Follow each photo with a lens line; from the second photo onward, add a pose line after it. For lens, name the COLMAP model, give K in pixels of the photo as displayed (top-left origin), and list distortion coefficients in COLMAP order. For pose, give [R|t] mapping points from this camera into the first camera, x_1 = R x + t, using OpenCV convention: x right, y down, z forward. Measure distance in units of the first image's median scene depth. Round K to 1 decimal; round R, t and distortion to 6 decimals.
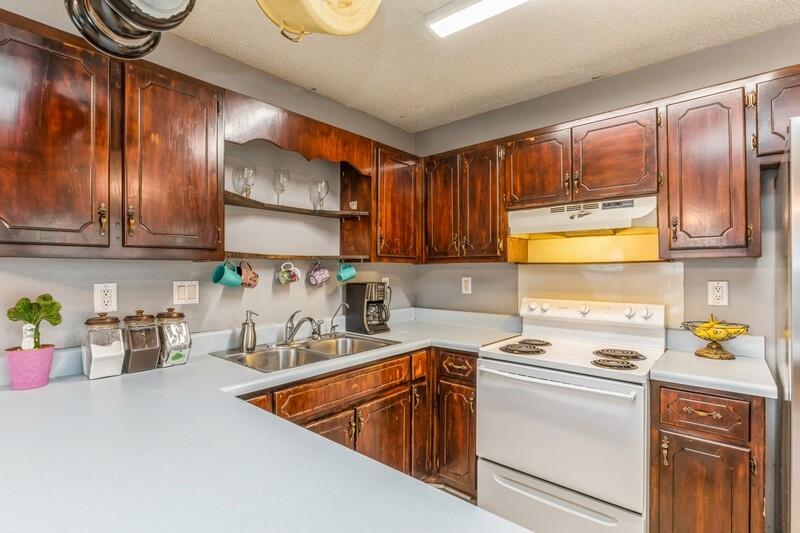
lens RADIAL K [[385.8, 0, 401.9], [0, 385.8, 268.1], [0, 0, 1]] dist [-0.011999, 0.000382]
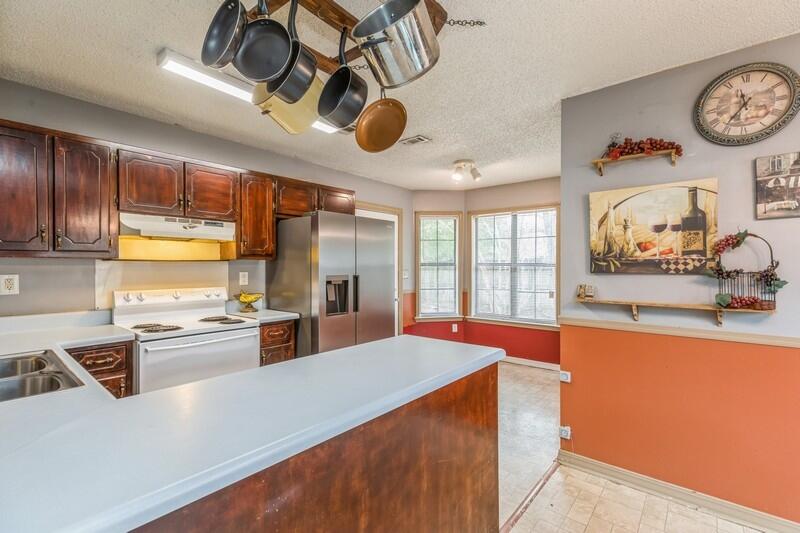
lens RADIAL K [[359.4, 0, 403.4], [0, 359.4, 267.3], [0, 0, 1]] dist [0.003667, 0.000134]
pose [[-0.012674, -0.003092, 0.999915, -0.800952], [-0.003770, 0.999988, 0.003044, 0.003280], [-0.999913, -0.003731, -0.012686, 0.216801]]
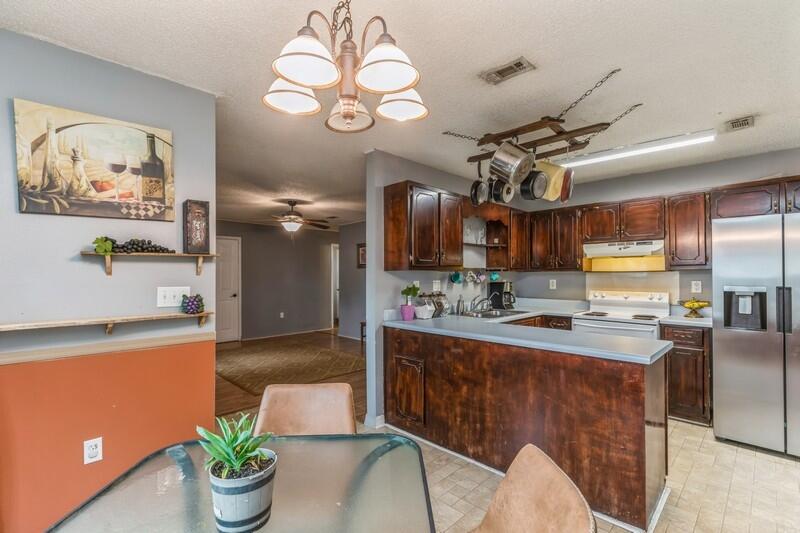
lens RADIAL K [[362.3, 0, 402.2], [0, 362.3, 271.8], [0, 0, 1]] dist [-0.000134, -0.000347]
pose [[0.997468, -0.000361, -0.071122, -0.513362], [-0.000066, 0.999982, -0.005991, -0.001961], [0.071122, 0.005981, 0.997450, -0.887126]]
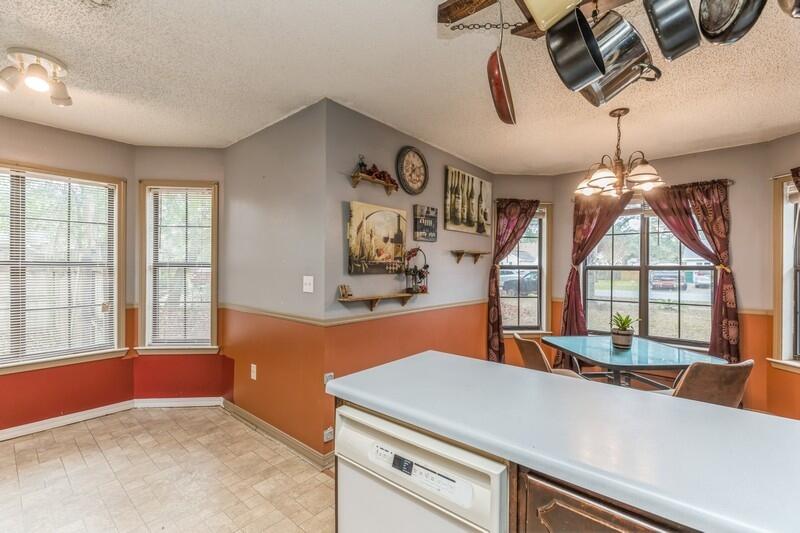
lens RADIAL K [[359.4, 0, 403.4], [0, 359.4, 267.3], [0, 0, 1]] dist [0.003667, 0.000134]
pose [[-0.999968, -0.004688, -0.006550, 0.065319], [-0.004670, 0.999985, -0.002793, 0.002398], [0.006563, -0.002763, -0.999975, 0.797889]]
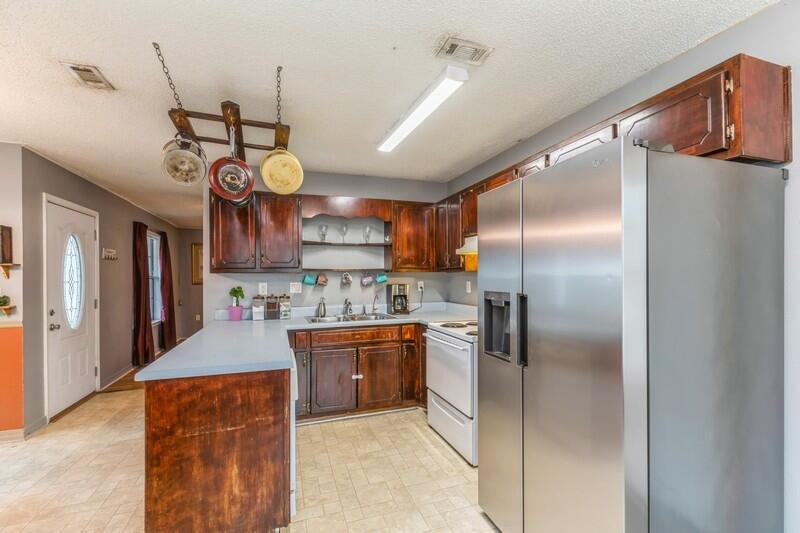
lens RADIAL K [[357.6, 0, 404.4], [0, 357.6, 278.0], [0, 0, 1]] dist [-0.001314, -0.000661]
pose [[0.868788, -0.003068, -0.495175, 0.808441], [0.007314, 0.999951, 0.006637, 0.000097], [0.495130, -0.009388, 0.868768, -0.371611]]
